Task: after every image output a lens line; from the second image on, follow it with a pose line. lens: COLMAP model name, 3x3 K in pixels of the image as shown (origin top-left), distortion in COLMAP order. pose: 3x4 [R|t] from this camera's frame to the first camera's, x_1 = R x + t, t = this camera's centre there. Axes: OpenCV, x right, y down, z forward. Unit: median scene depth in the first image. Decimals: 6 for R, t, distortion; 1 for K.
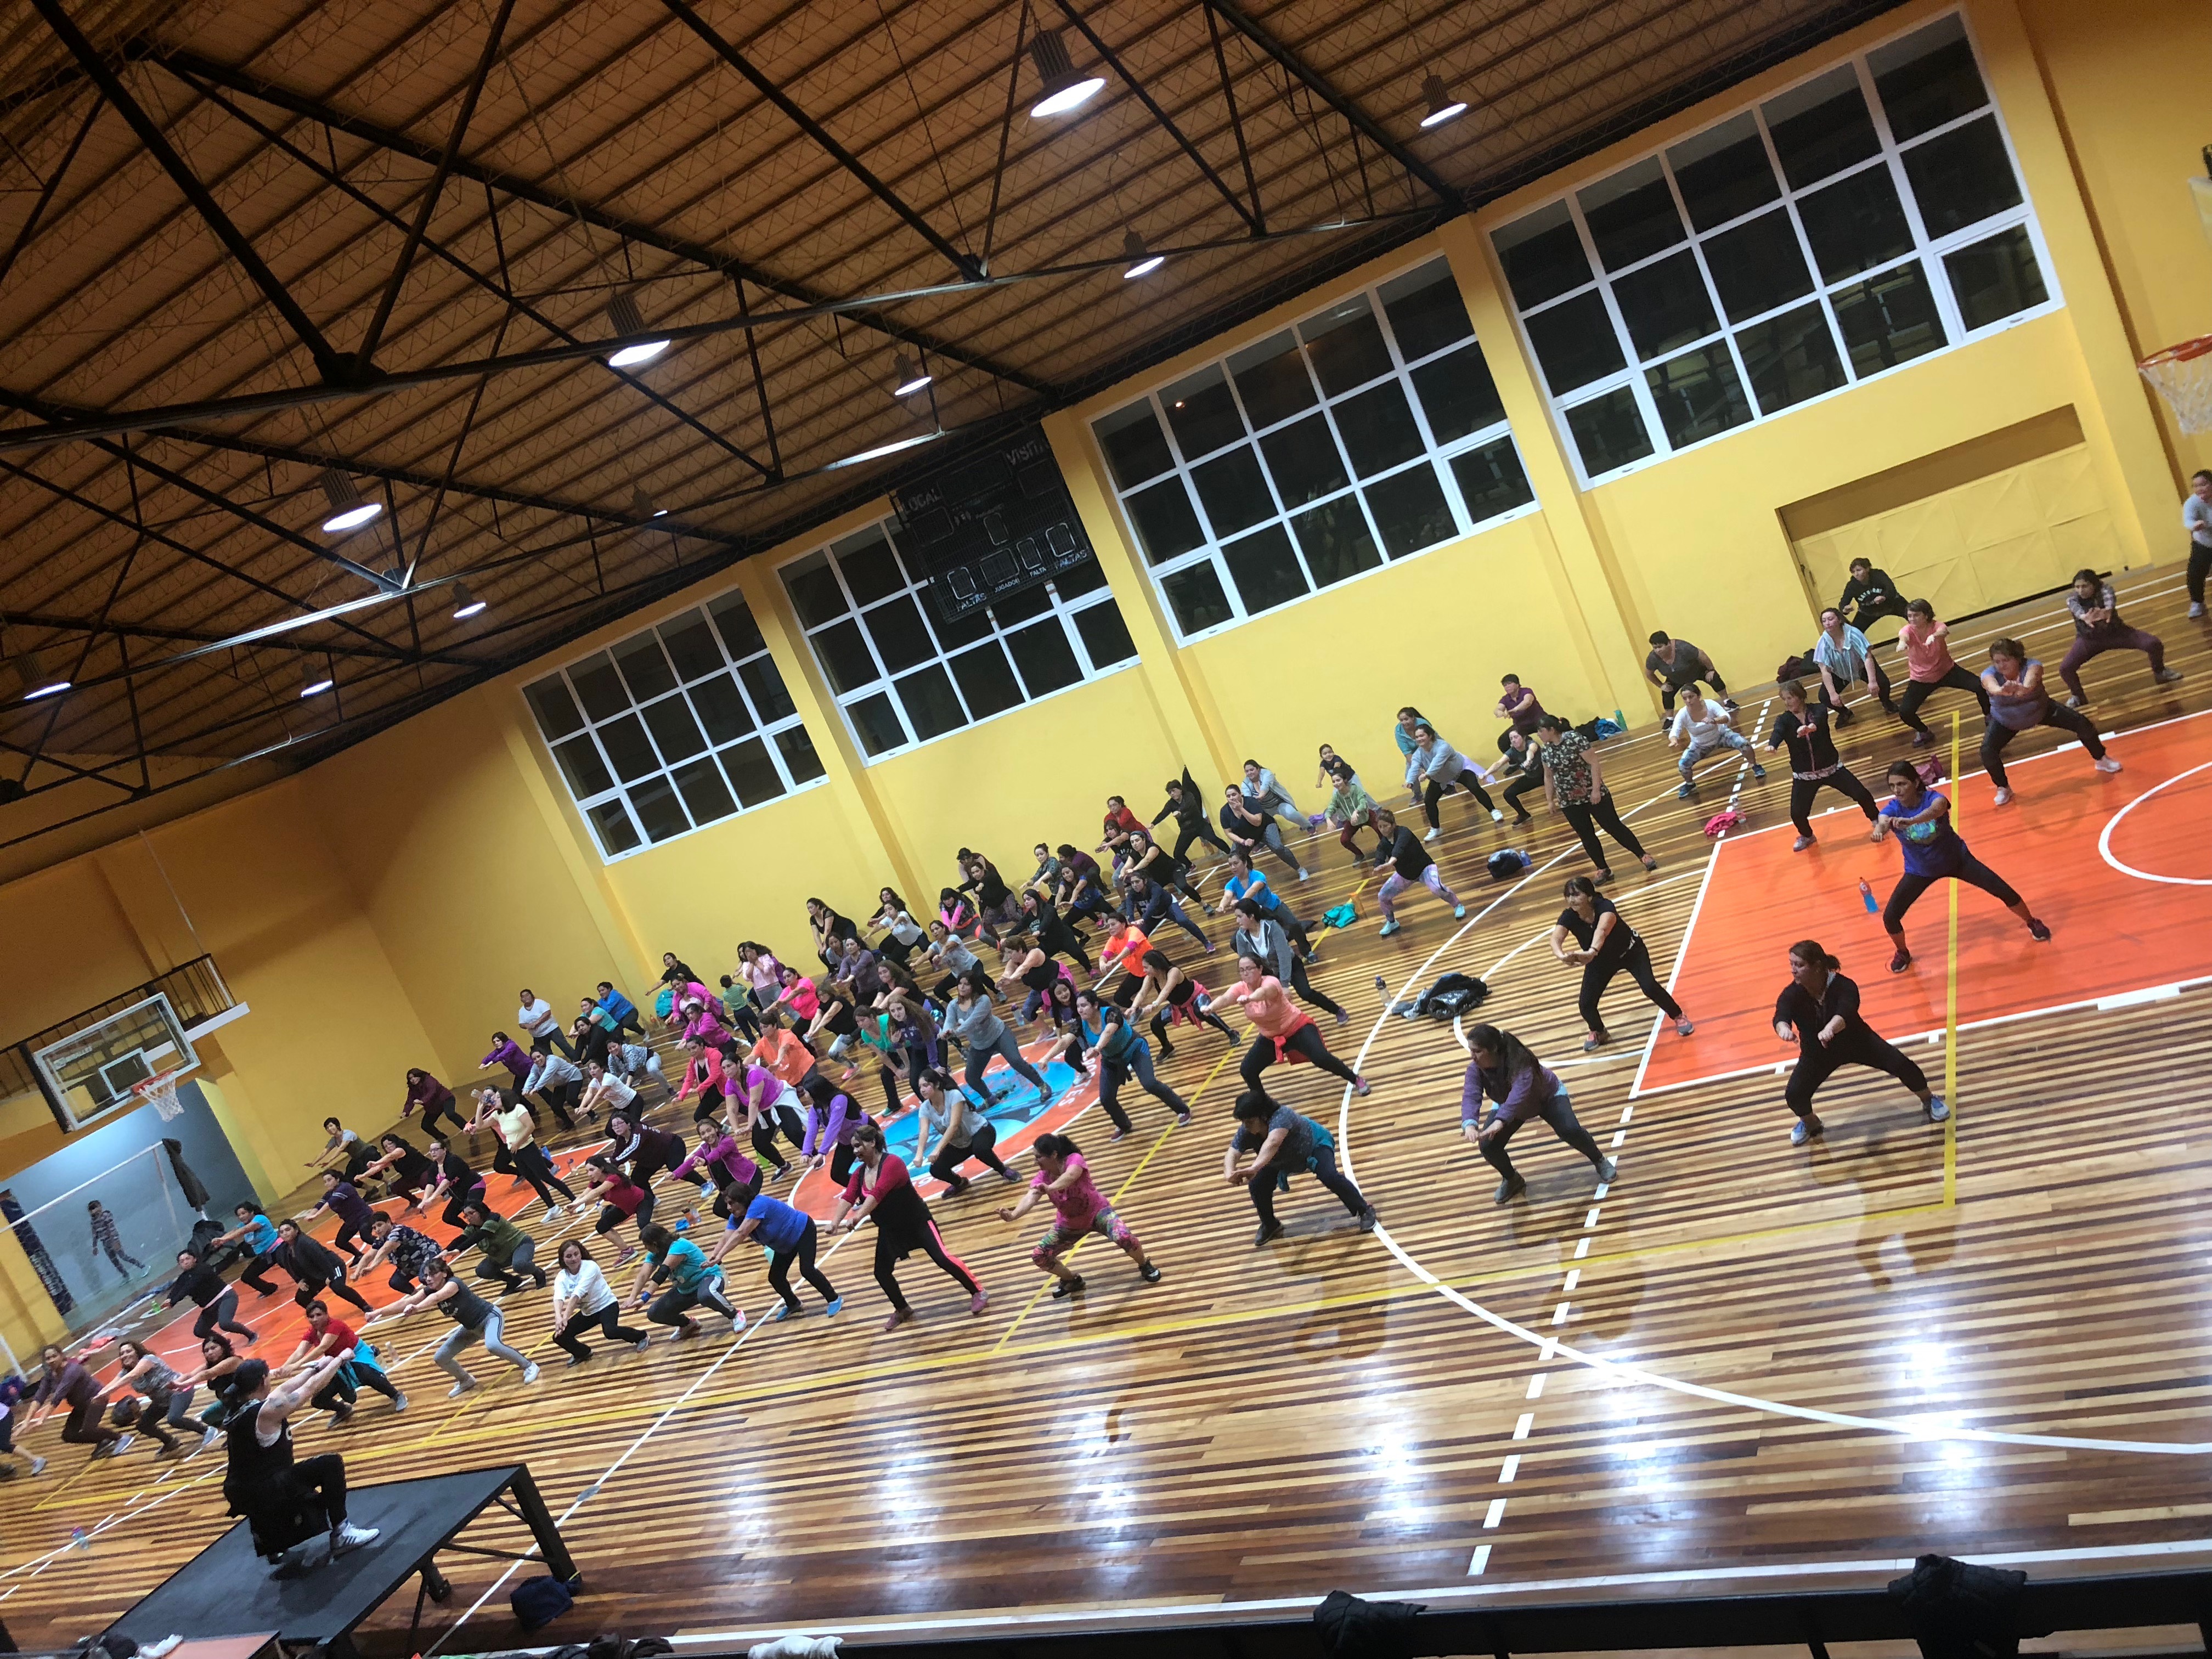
lens RADIAL K [[1780.0, 0, 1106.0], [0, 1780.0, 829.5], [0, 0, 1]] dist [0.075102, -0.109098]
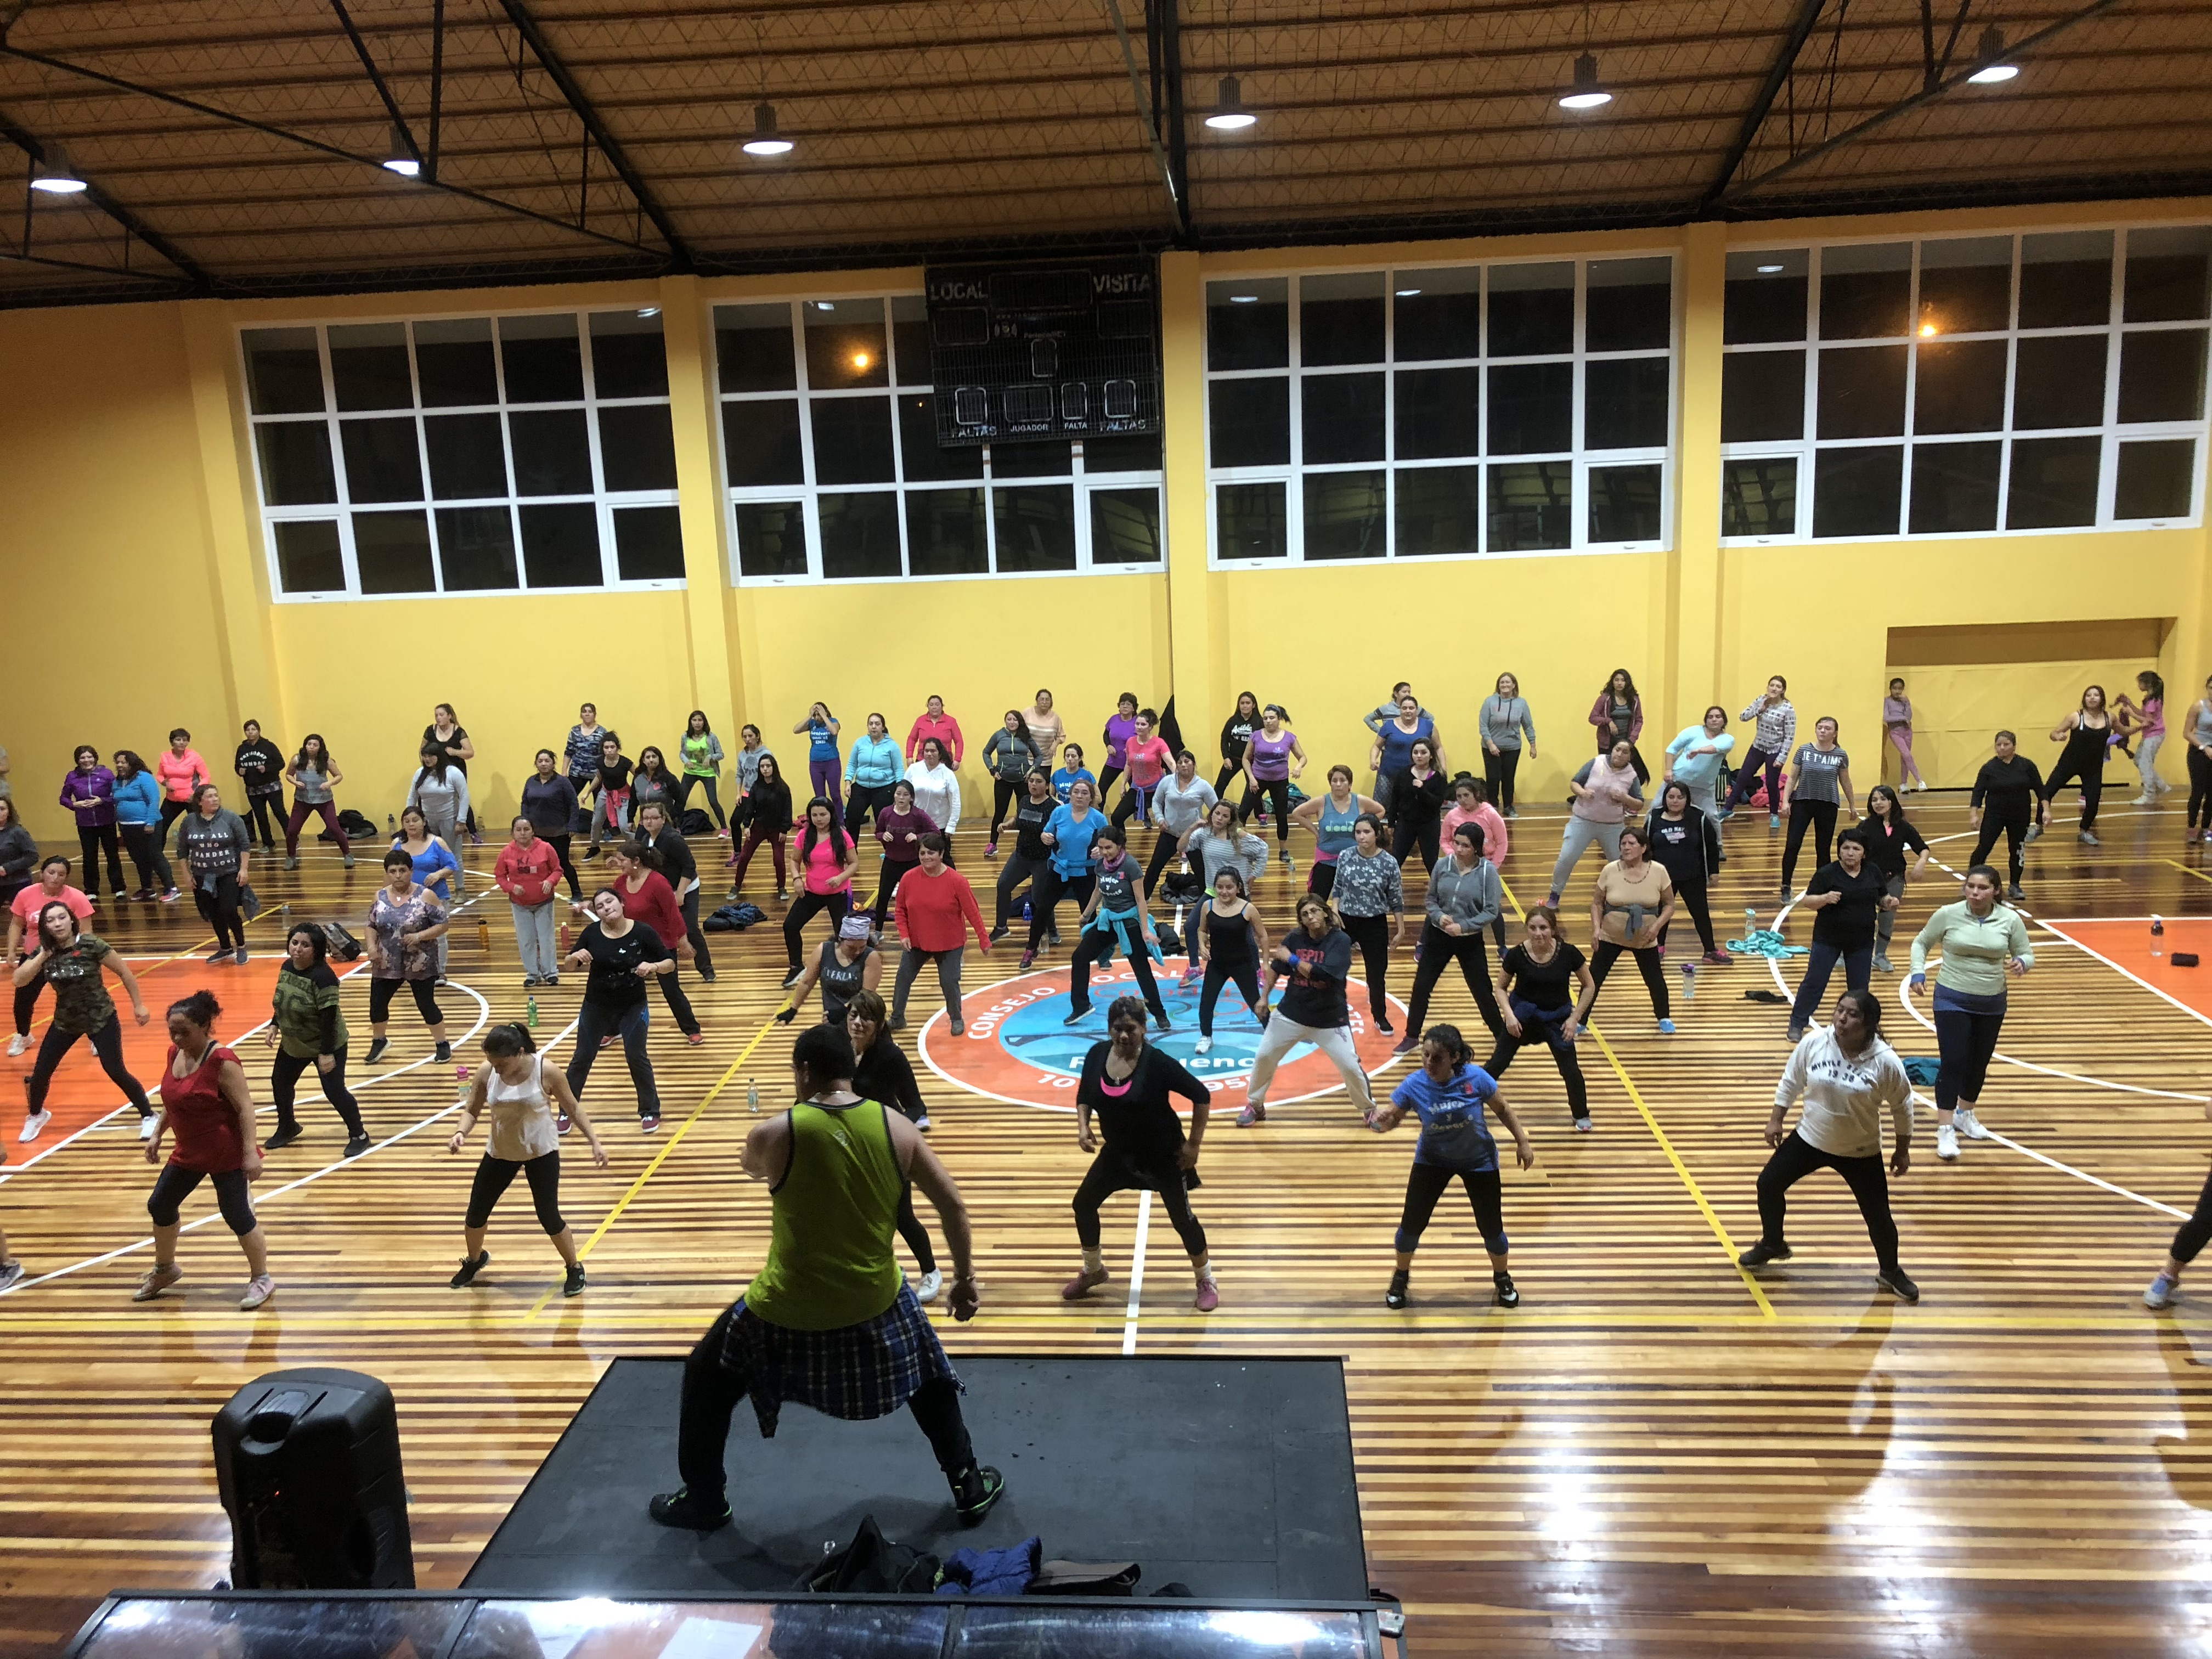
lens RADIAL K [[1855.9, 0, 1106.3], [0, 1855.9, 864.3], [0, 0, 1]] dist [0.065906, -0.106116]
pose [[0.872756, 0.262522, 0.411557, -0.236813], [-0.256758, 0.963911, -0.070370, 0.078922], [-0.415178, -0.044255, 0.908663, 0.139401]]
